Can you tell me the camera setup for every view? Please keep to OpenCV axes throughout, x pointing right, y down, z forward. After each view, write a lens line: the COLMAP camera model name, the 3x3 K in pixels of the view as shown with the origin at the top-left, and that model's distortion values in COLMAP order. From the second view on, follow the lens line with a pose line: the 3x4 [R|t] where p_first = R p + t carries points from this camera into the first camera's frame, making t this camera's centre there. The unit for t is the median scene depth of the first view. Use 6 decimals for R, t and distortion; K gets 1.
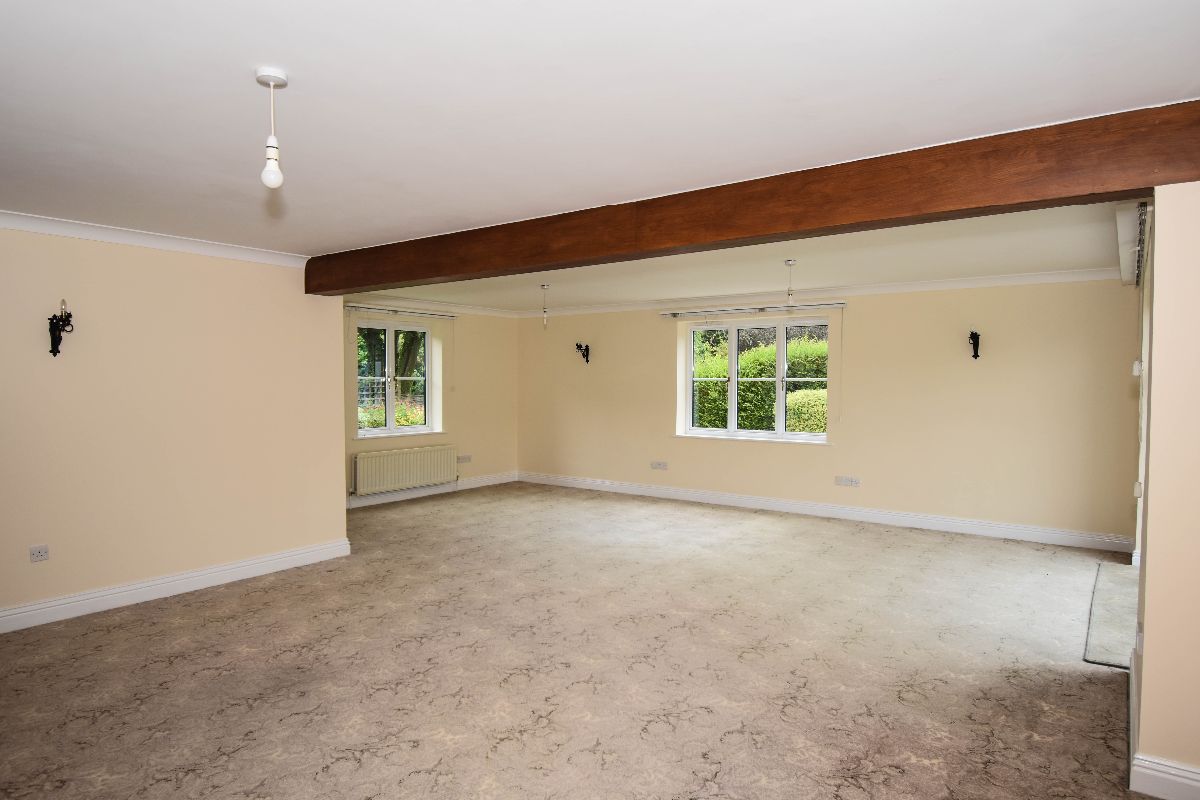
lens RADIAL K [[724.5, 0, 603.5], [0, 724.5, 393.3], [0, 0, 1]] dist [-0.004983, -0.005745]
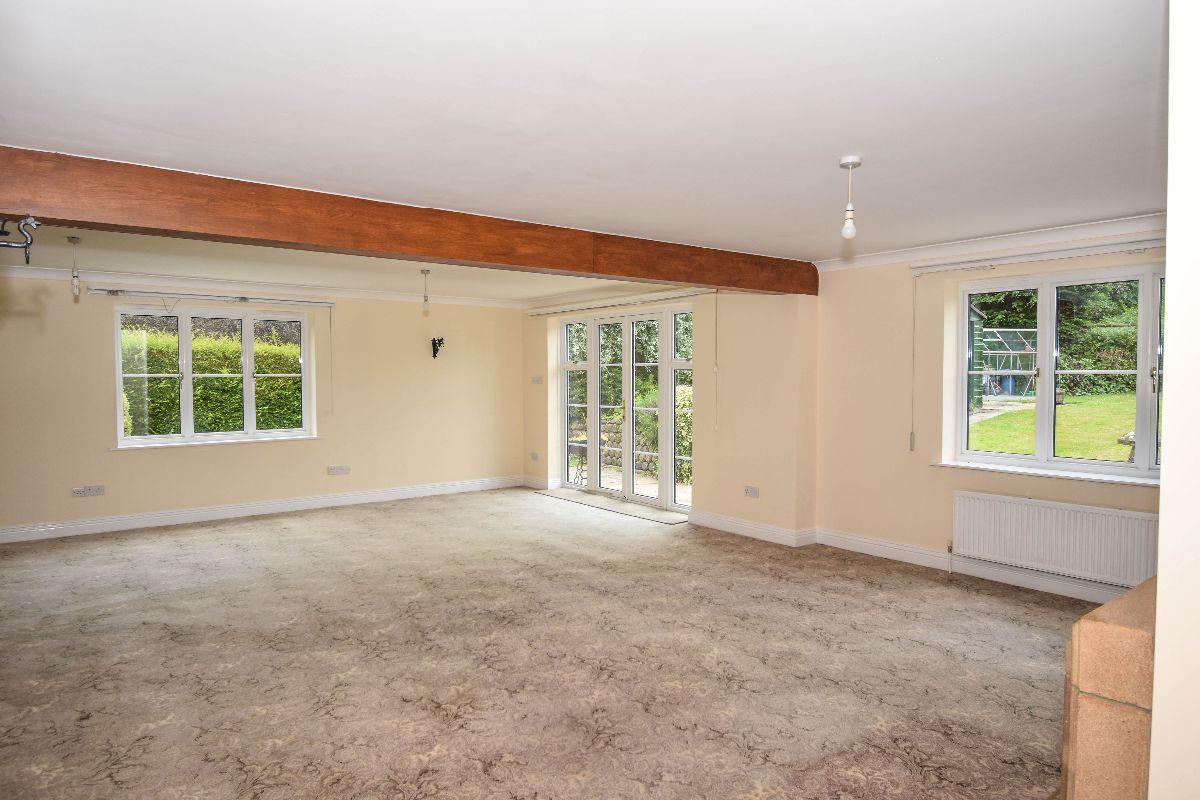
lens RADIAL K [[724.5, 0, 606.2], [0, 724.5, 402.6], [0, 0, 1]] dist [-0.004983, -0.005745]
pose [[0.261937, -0.043130, 0.964121, -0.585427], [0.023905, 0.998984, 0.038195, -0.009696], [-0.964789, 0.013043, 0.262702, 0.330497]]
